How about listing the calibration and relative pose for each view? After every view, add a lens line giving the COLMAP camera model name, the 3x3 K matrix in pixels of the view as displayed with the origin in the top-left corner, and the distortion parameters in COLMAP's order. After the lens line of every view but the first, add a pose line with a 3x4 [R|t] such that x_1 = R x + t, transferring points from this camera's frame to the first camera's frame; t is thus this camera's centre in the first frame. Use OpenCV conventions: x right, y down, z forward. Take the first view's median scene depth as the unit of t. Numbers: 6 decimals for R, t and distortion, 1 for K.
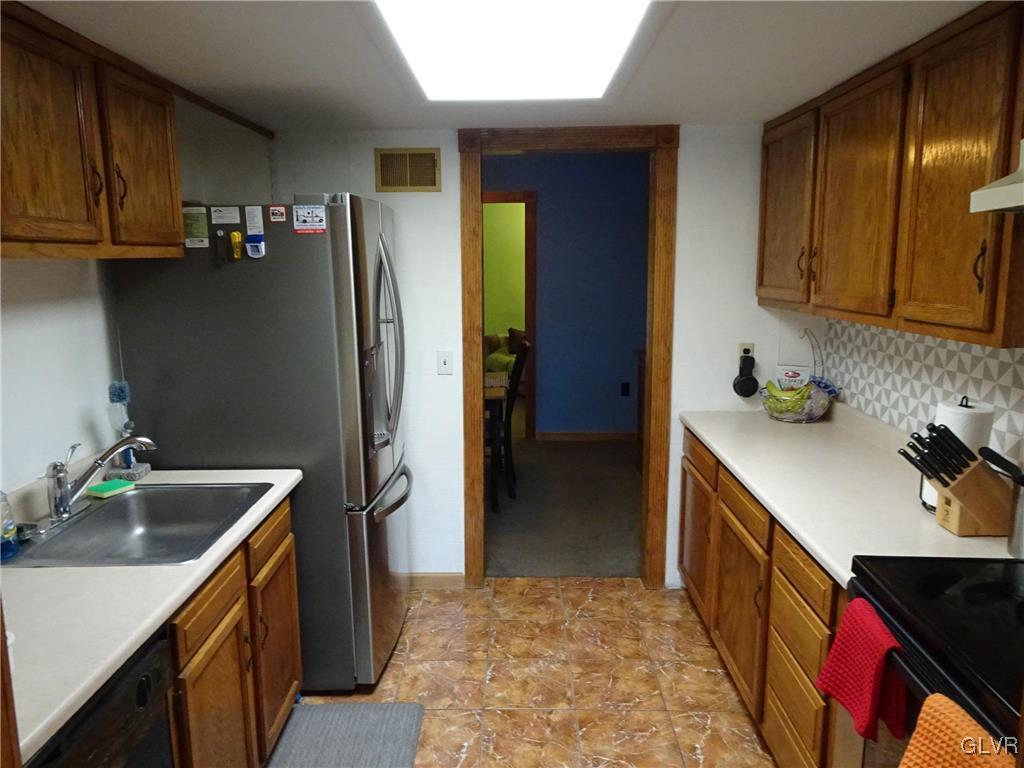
lens RADIAL K [[726.0, 0, 512.4], [0, 726.0, 383.3], [0, 0, 1]] dist [0.003136, 0.000561]
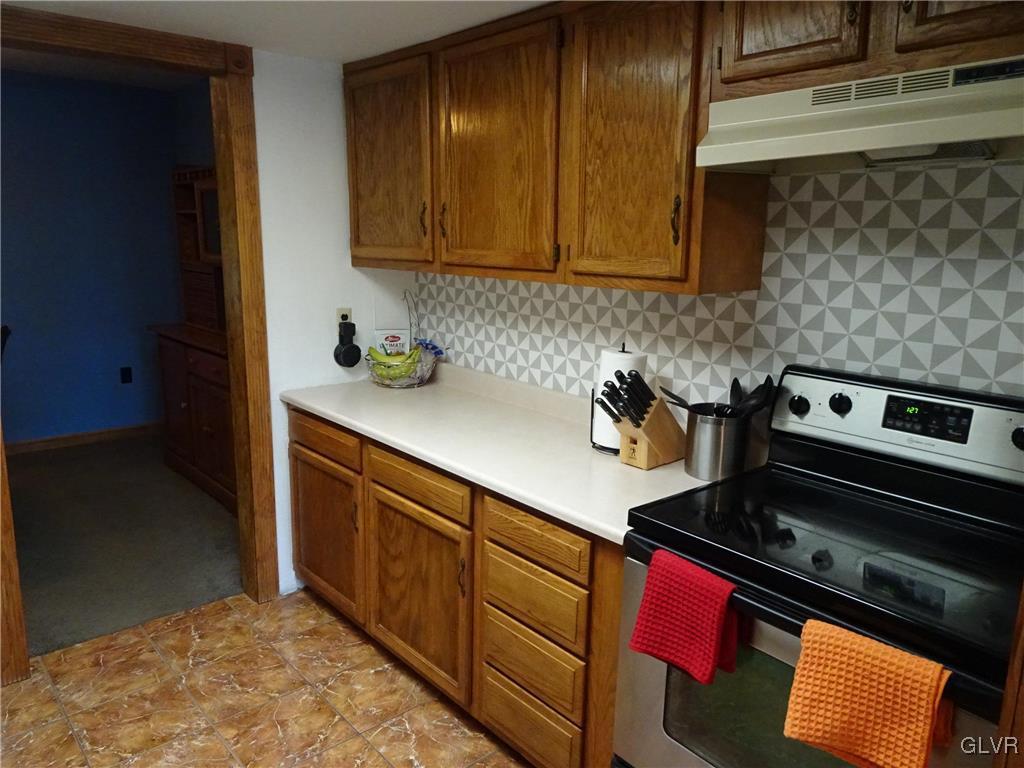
lens RADIAL K [[726.0, 0, 512.9], [0, 726.0, 383.6], [0, 0, 1]] dist [0.003136, 0.000561]
pose [[0.737918, -0.116323, 0.664790, -0.159137], [0.088658, 0.993206, 0.075379, -0.012552], [-0.669042, 0.003315, 0.743217, 0.203689]]
